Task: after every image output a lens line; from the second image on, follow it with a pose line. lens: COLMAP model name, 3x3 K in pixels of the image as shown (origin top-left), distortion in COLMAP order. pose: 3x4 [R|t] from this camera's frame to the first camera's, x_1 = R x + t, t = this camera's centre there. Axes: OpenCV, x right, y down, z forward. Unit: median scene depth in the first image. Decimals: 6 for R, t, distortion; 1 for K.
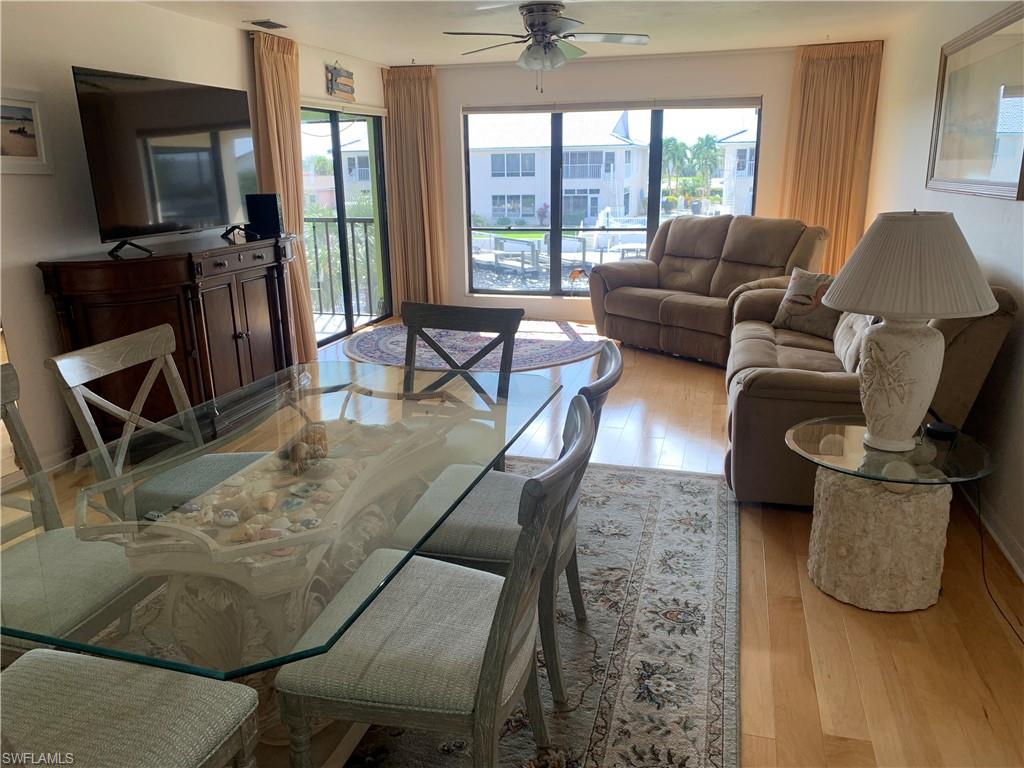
lens RADIAL K [[794.9, 0, 512.0], [0, 794.9, 384.0], [0, 0, 1]] dist [-0.000872, 0.001443]
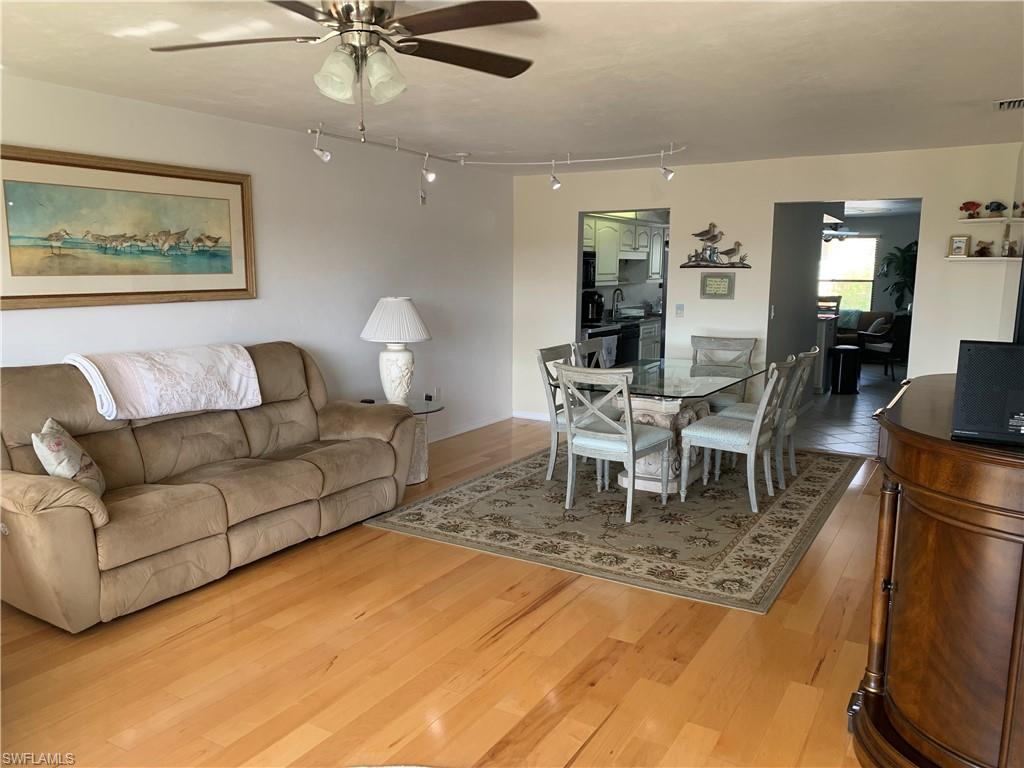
lens RADIAL K [[794.9, 0, 512.0], [0, 794.9, 384.0], [0, 0, 1]] dist [-0.000872, 0.001443]
pose [[-0.966161, -0.014660, 0.257524, -0.167886], [0.086358, 0.922382, 0.376502, -0.349055], [-0.243055, 0.386000, -0.889903, 1.302808]]
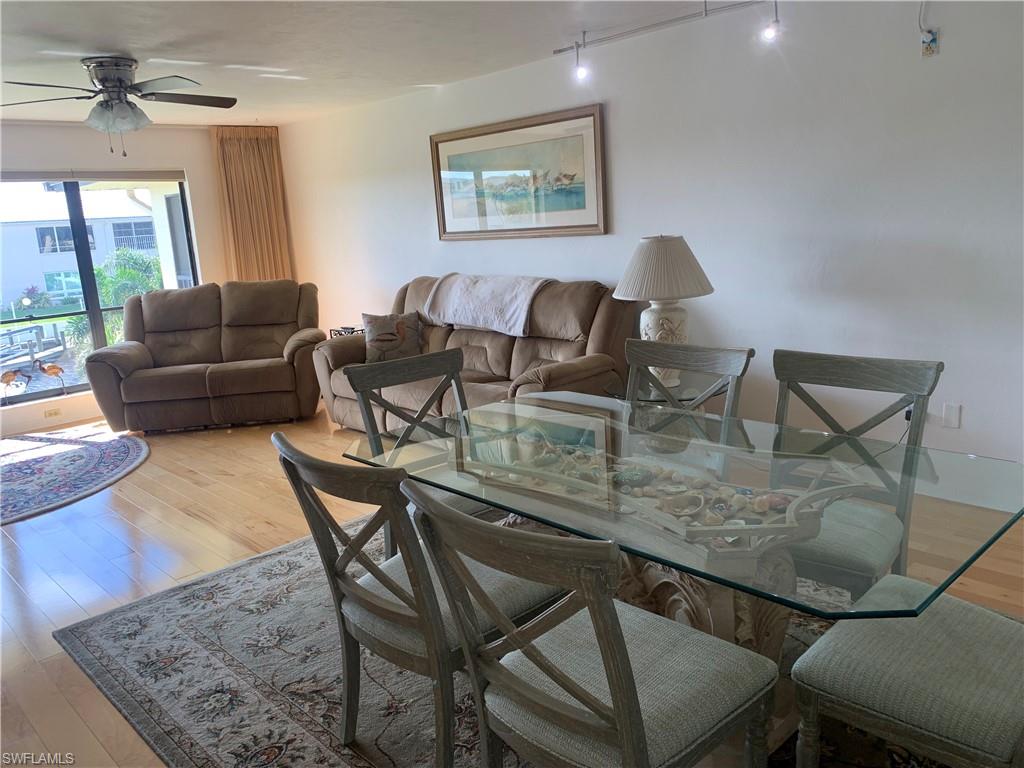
lens RADIAL K [[794.9, 0, 512.0], [0, 794.9, 384.0], [0, 0, 1]] dist [-0.000872, 0.001443]
pose [[0.500700, -0.193754, 0.843658, -0.469971], [0.276393, 0.959394, 0.056298, -0.046766], [-0.820309, 0.204993, 0.533920, 0.197543]]
